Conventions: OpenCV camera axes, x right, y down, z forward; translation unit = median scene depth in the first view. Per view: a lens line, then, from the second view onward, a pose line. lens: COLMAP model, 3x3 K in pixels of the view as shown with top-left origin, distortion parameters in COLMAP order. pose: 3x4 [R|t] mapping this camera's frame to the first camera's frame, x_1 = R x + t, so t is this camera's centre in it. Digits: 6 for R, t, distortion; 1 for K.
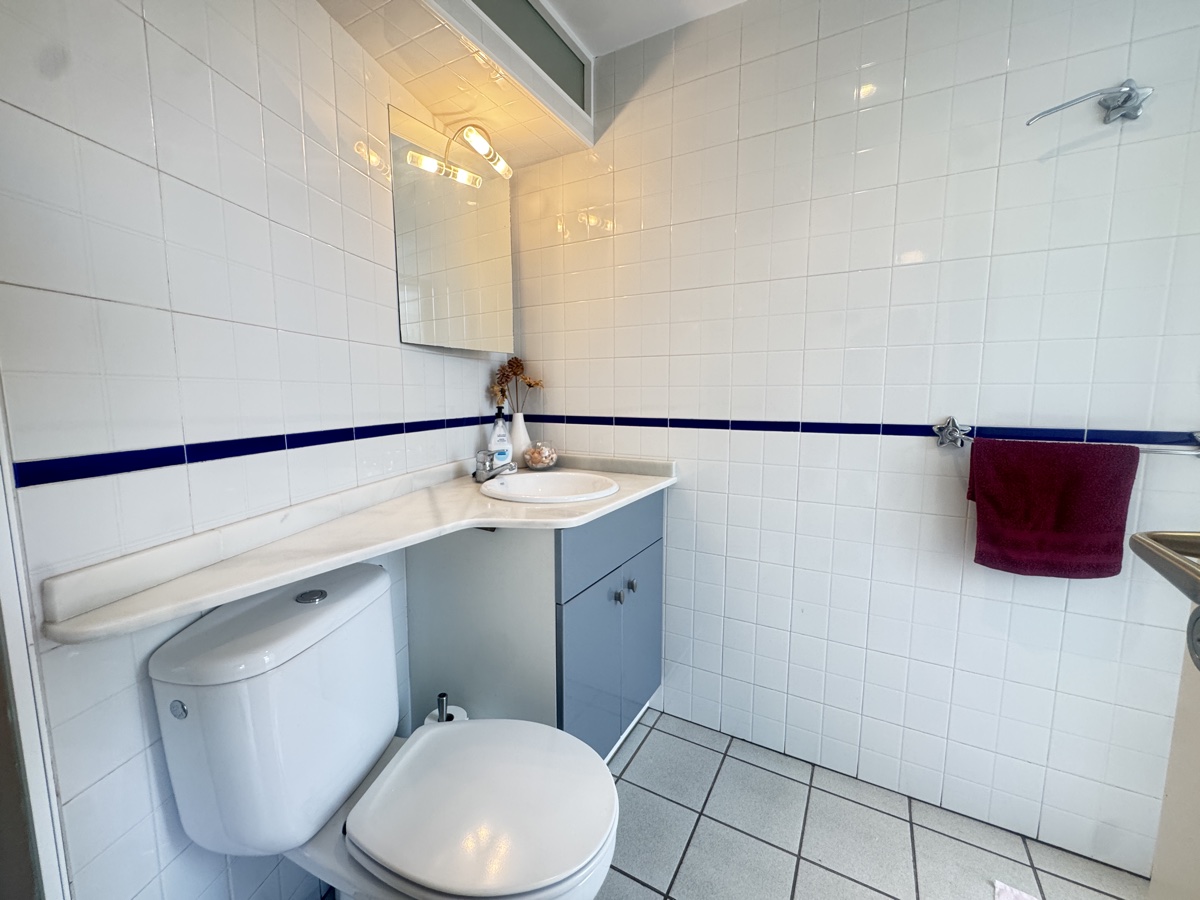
lens RADIAL K [[480.1, 0, 594.8], [0, 480.1, 450.7], [0, 0, 1]] dist [-0.005367, 0.000949]
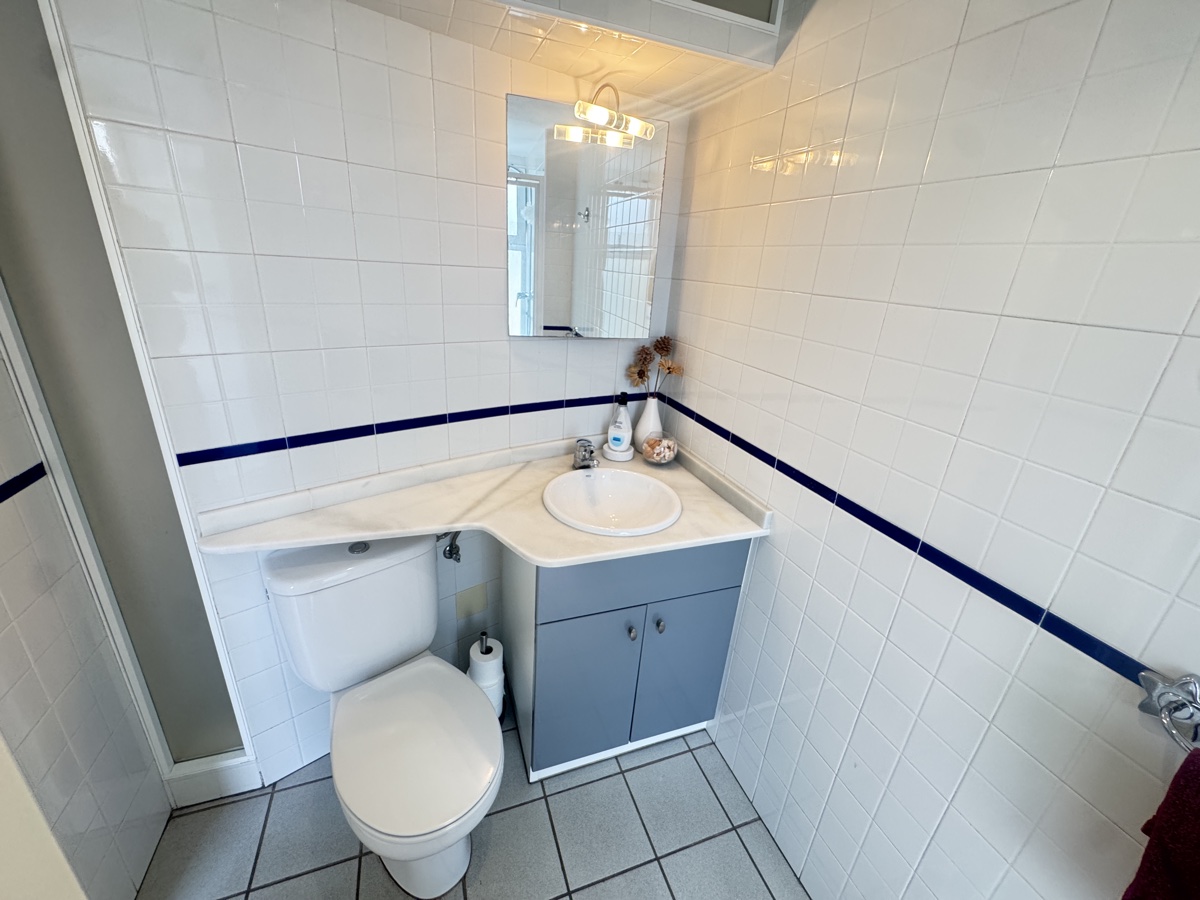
lens RADIAL K [[480.1, 0, 595.5], [0, 480.1, 449.9], [0, 0, 1]] dist [-0.005367, 0.000949]
pose [[0.761665, 0.281036, -0.583854, 0.401668], [-0.141250, 0.951392, 0.273681, -0.266618], [0.632389, -0.125983, 0.764338, 0.224891]]
